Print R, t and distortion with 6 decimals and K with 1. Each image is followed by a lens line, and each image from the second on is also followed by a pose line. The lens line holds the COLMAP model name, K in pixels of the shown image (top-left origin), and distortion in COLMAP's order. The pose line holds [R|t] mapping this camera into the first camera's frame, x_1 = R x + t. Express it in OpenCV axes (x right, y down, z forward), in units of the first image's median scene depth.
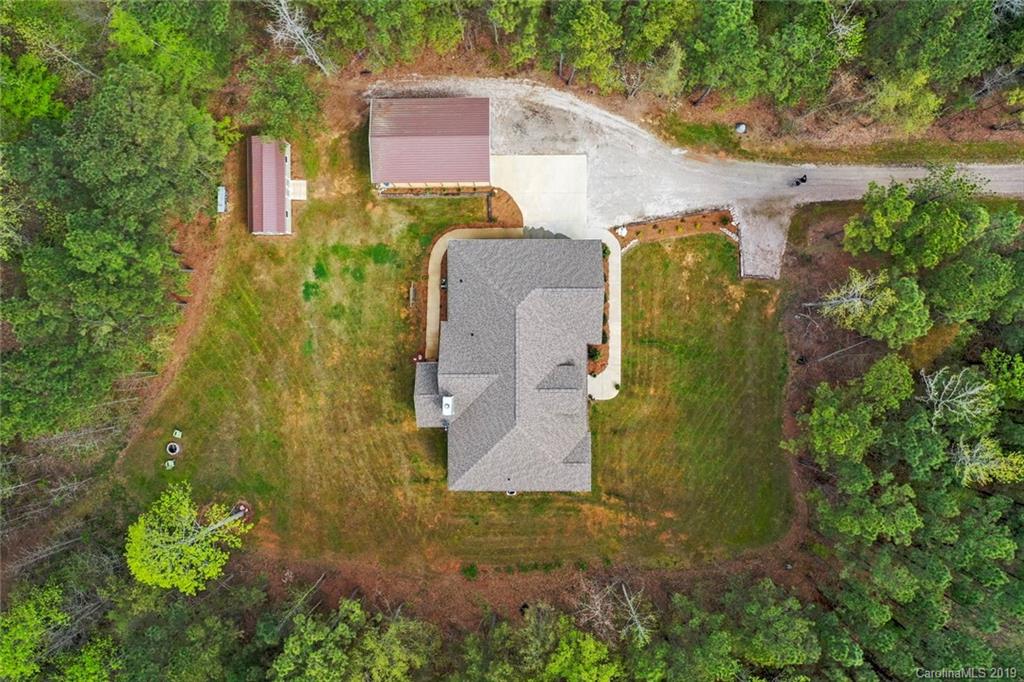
lens RADIAL K [[827.5, 0, 511.6], [0, 827.5, 349.3], [0, 0, 1]] dist [0.019060, 0.004457]
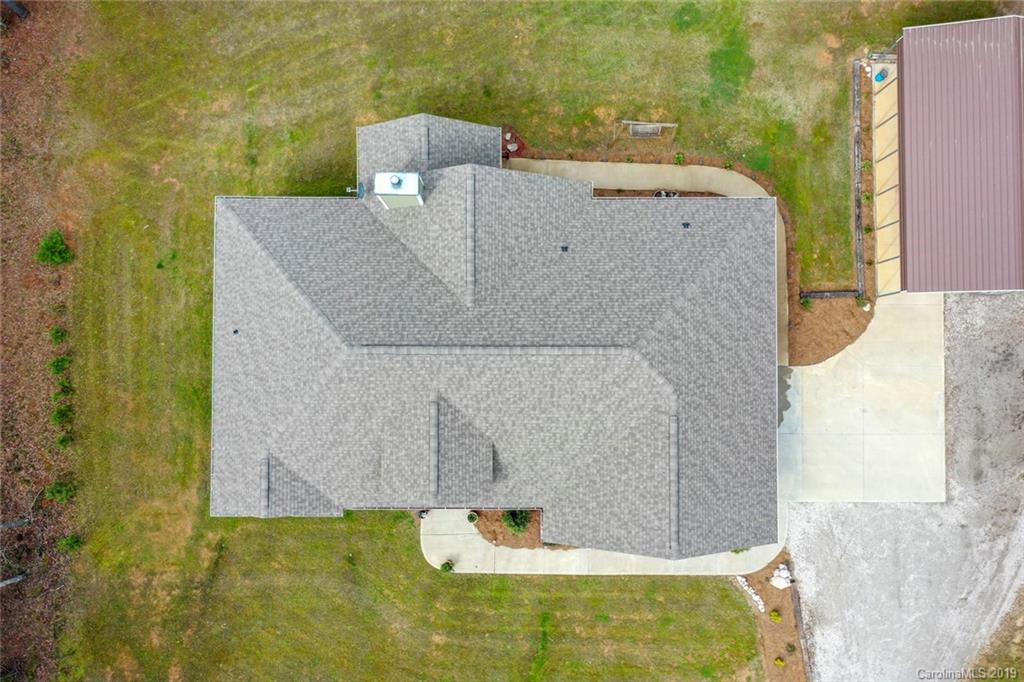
lens RADIAL K [[827.5, 0, 511.6], [0, 827.5, 349.3], [0, 0, 1]] dist [0.019060, 0.004457]
pose [[-0.003203, 0.999991, -0.002607, 0.006392], [-0.999966, -0.003184, 0.007569, 0.006300], [0.007561, 0.002631, 0.999968, 0.530025]]
